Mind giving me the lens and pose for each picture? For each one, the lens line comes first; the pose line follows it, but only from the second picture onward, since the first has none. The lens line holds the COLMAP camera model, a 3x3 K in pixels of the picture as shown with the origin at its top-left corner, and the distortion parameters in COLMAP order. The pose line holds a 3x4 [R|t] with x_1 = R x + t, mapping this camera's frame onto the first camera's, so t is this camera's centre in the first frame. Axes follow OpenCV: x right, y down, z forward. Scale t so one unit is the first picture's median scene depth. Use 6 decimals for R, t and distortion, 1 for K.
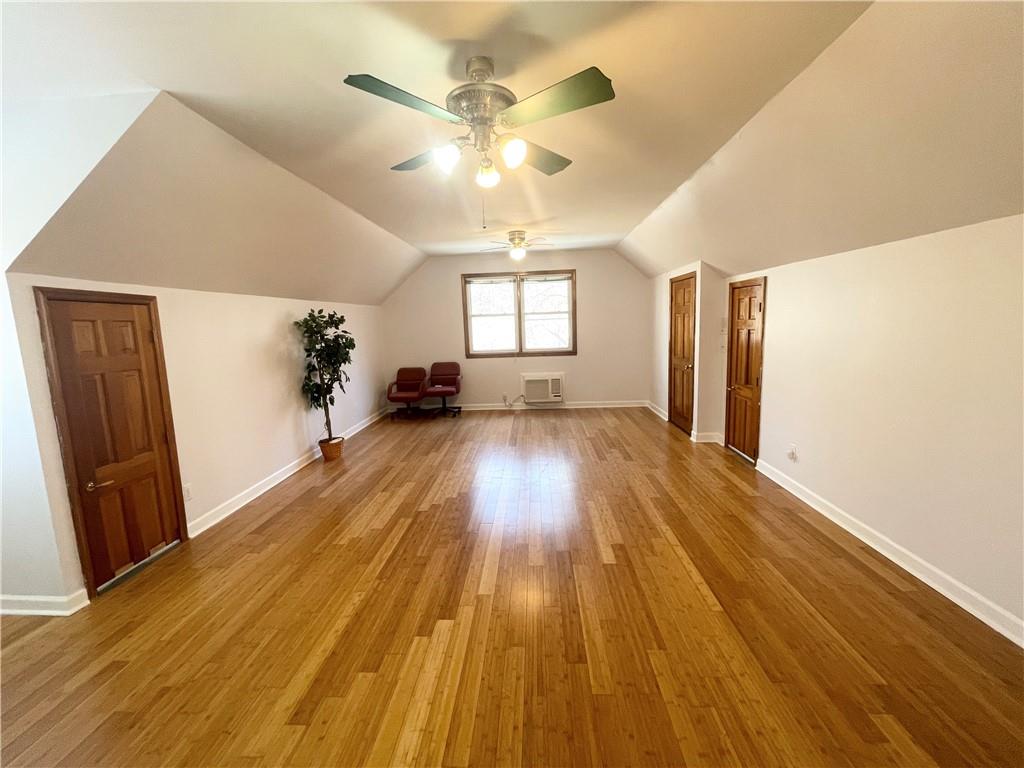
lens RADIAL K [[415.6, 0, 509.6], [0, 415.6, 379.5], [0, 0, 1]] dist [-0.000547, -0.000097]
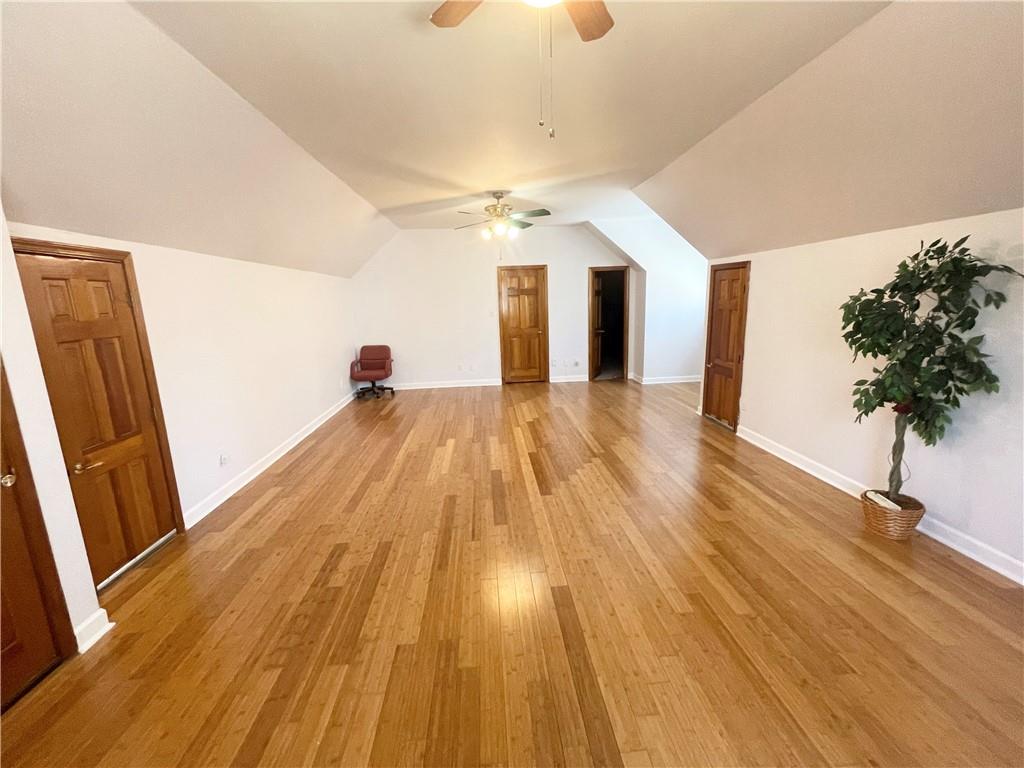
lens RADIAL K [[415.6, 0, 509.3], [0, 415.6, 381.3], [0, 0, 1]] dist [-0.000547, -0.000097]
pose [[-0.989961, 0.091560, -0.107676, 0.130142], [0.051178, 0.942326, 0.330761, -0.282187], [0.131750, 0.321930, -0.937552, 2.054810]]
